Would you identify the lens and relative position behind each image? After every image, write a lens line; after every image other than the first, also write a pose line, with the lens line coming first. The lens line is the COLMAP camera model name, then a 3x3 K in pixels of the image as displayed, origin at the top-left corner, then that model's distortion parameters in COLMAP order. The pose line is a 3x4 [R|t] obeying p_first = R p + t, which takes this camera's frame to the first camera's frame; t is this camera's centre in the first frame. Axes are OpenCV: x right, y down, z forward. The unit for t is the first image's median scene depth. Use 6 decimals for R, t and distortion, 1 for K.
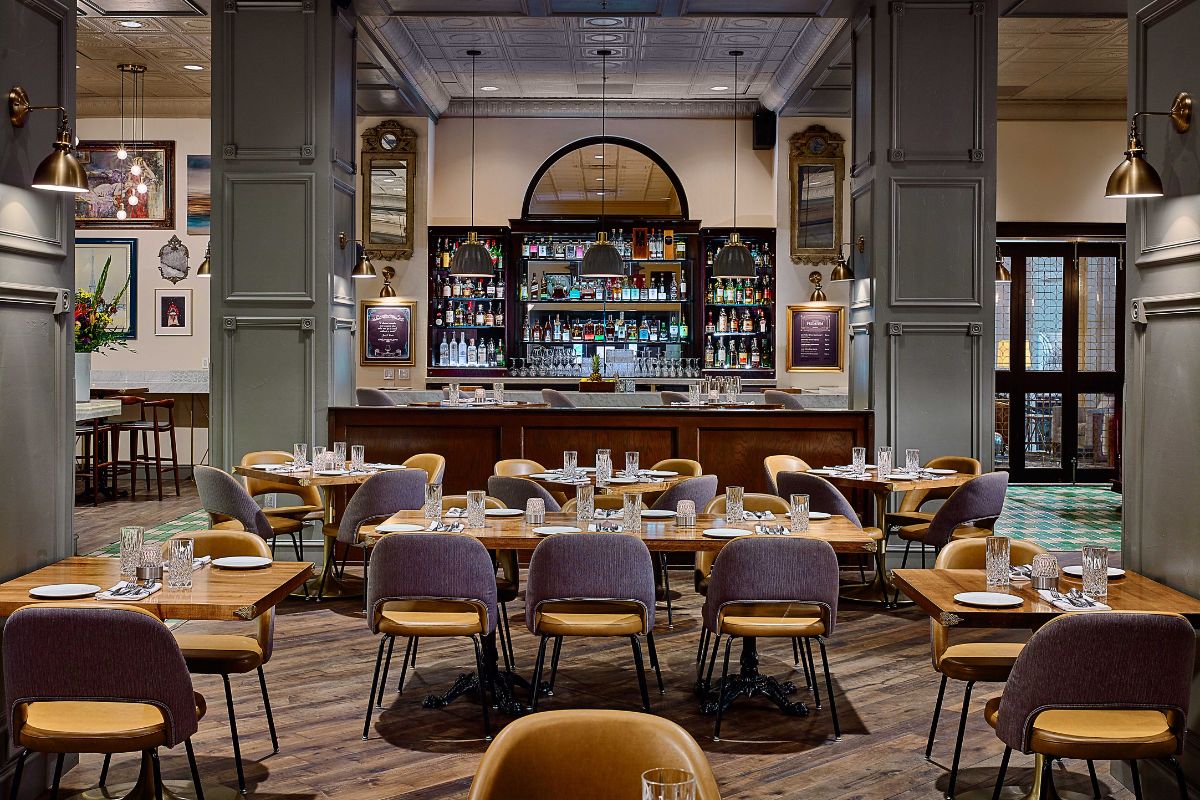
lens RADIAL K [[1088.5, 0, 600.4], [0, 1088.5, 395.7], [0, 0, 1]] dist [-0.002313, 0.000000]
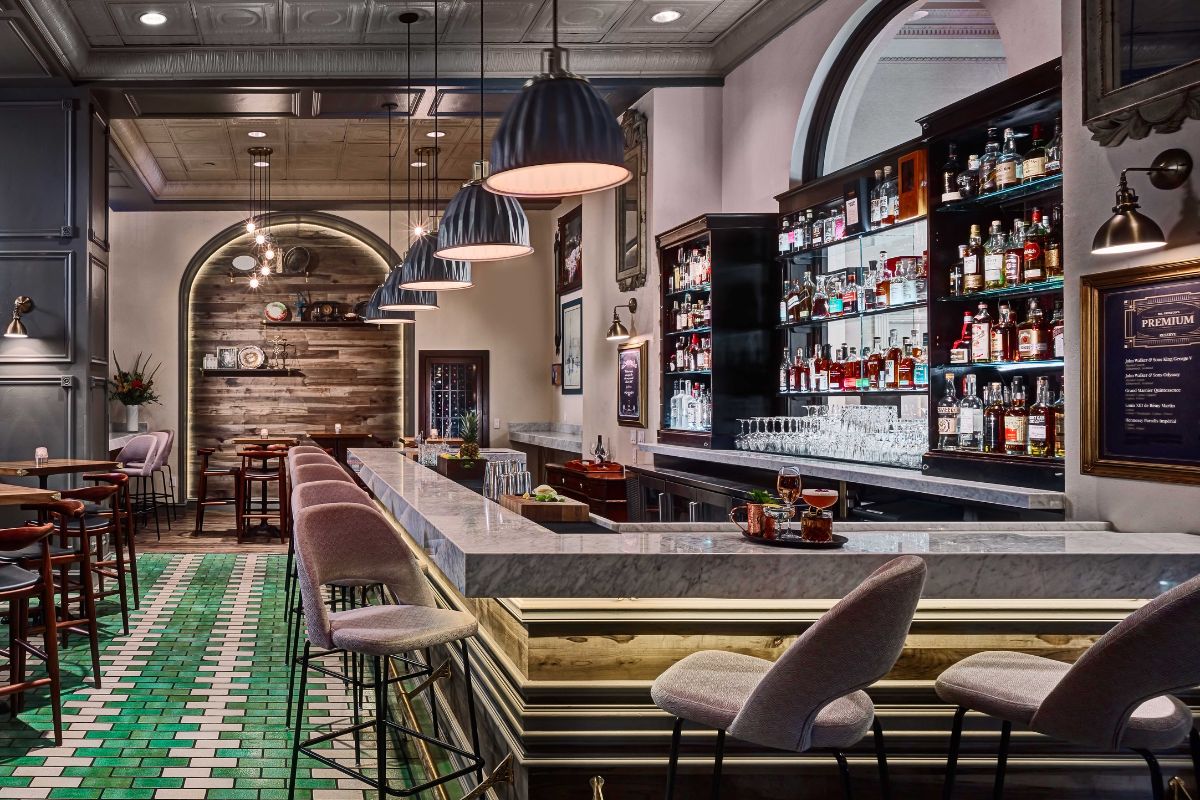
lens RADIAL K [[1088.5, 0, 600.1], [0, 1088.5, 399.6], [0, 0, 1]] dist [-0.002313, 0.000000]
pose [[0.000435, -0.004383, -0.999990, 0.545893], [-0.044343, 0.999007, -0.004398, -0.039411], [0.999016, 0.044345, 0.000240, 0.918899]]
